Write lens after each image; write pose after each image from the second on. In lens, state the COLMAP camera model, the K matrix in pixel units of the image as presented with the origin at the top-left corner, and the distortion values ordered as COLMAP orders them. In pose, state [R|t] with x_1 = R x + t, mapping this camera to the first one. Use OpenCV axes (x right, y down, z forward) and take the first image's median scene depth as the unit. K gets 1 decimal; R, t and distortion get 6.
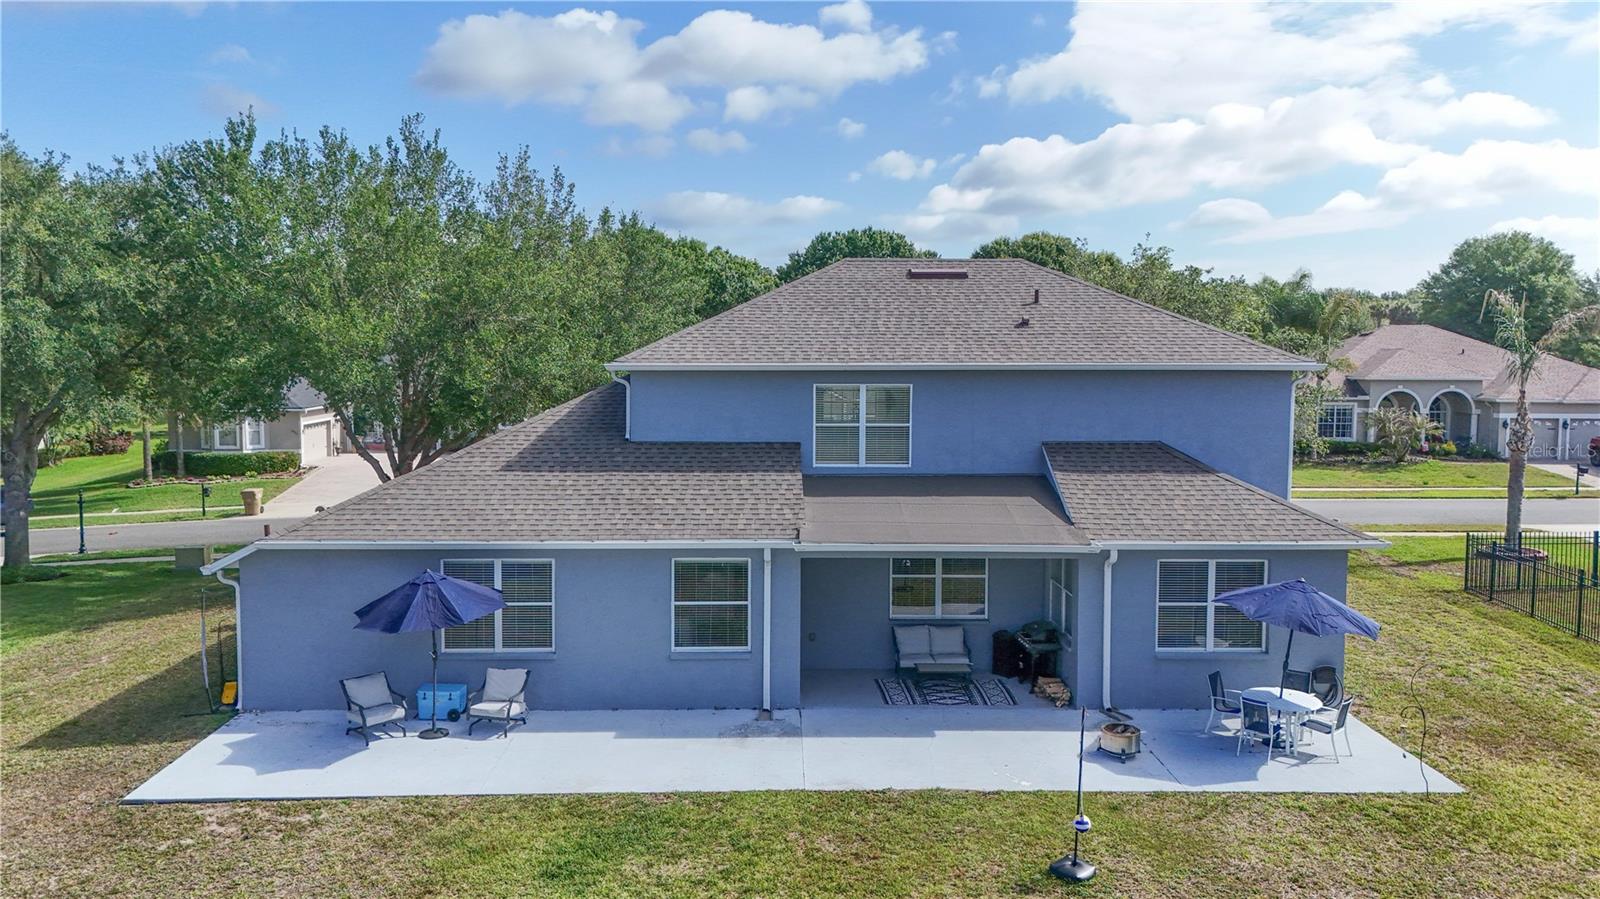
lens RADIAL K [[1173.1, 0, 808.6], [0, 1173.1, 452.0], [0, 0, 1]] dist [0.021568, -0.010796]
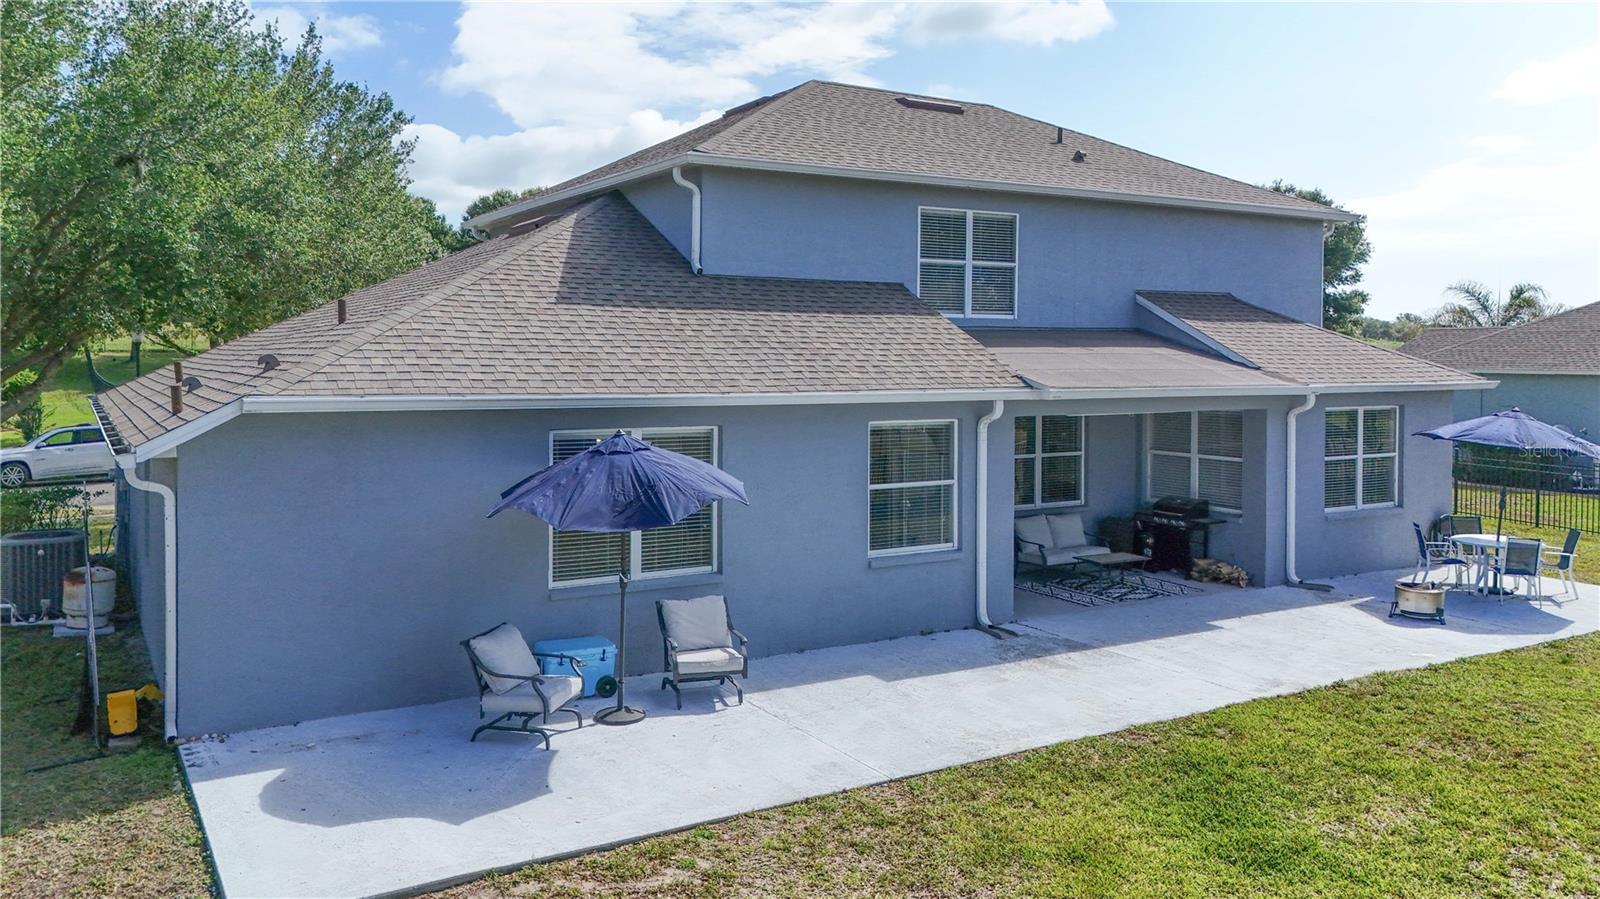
lens RADIAL K [[1173.1, 0, 803.3], [0, 1173.1, 439.6], [0, 0, 1]] dist [0.021568, -0.010796]
pose [[0.879608, -0.037402, 0.474227, -0.482511], [0.038708, 0.999226, 0.007012, 0.095690], [-0.474123, 0.012189, 0.880374, 0.414136]]
